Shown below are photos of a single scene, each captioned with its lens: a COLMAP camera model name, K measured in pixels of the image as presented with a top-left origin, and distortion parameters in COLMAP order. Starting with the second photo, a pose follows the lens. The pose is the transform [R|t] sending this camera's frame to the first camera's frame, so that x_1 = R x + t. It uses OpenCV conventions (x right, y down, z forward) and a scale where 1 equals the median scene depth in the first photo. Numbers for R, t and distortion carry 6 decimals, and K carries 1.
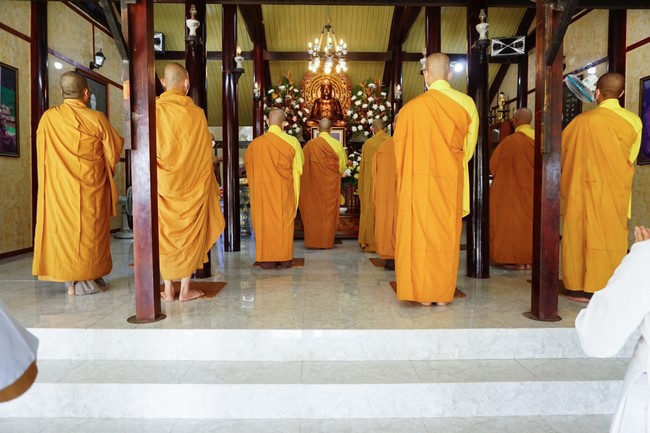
lens RADIAL K [[443.4, 0, 321.6], [0, 443.4, 215.3], [0, 0, 1]] dist [-0.032815, 0.024305]
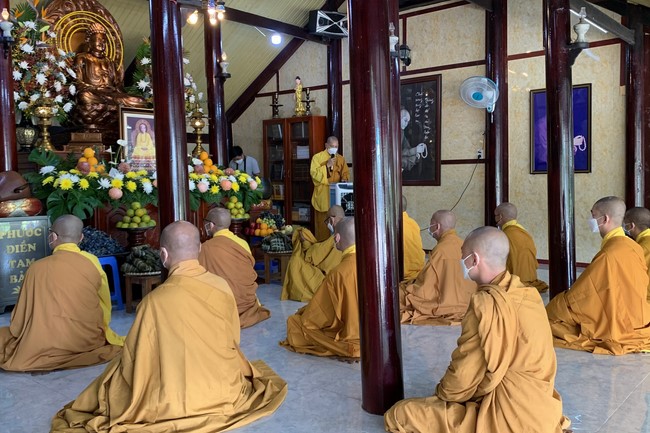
lens RADIAL K [[604.9, 0, 318.6], [0, 604.9, 205.0], [0, 0, 1]] dist [0.027676, 0.000000]
pose [[0.675031, -0.048278, 0.736208, -0.409259], [0.068593, 0.997642, 0.002528, -0.050704], [-0.734594, 0.048792, 0.676750, 0.257981]]
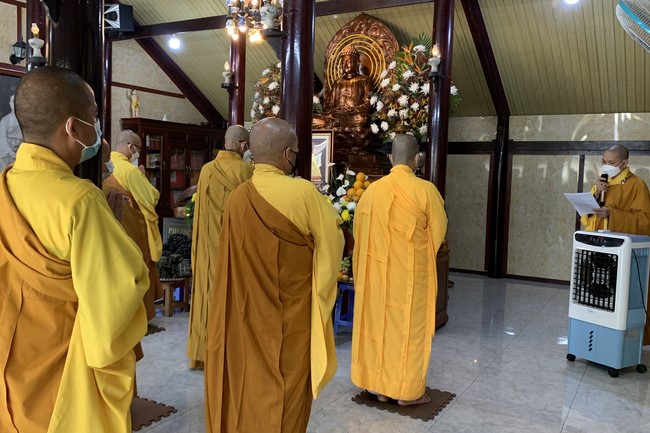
lens RADIAL K [[587.4, 0, 307.6], [0, 587.4, 212.6], [0, 0, 1]] dist [0.064145, -0.102838]
pose [[0.847161, 0.063418, -0.527538, 0.417857], [-0.061144, 0.997891, 0.021773, -0.095022], [0.527806, 0.013811, 0.849252, 0.292654]]
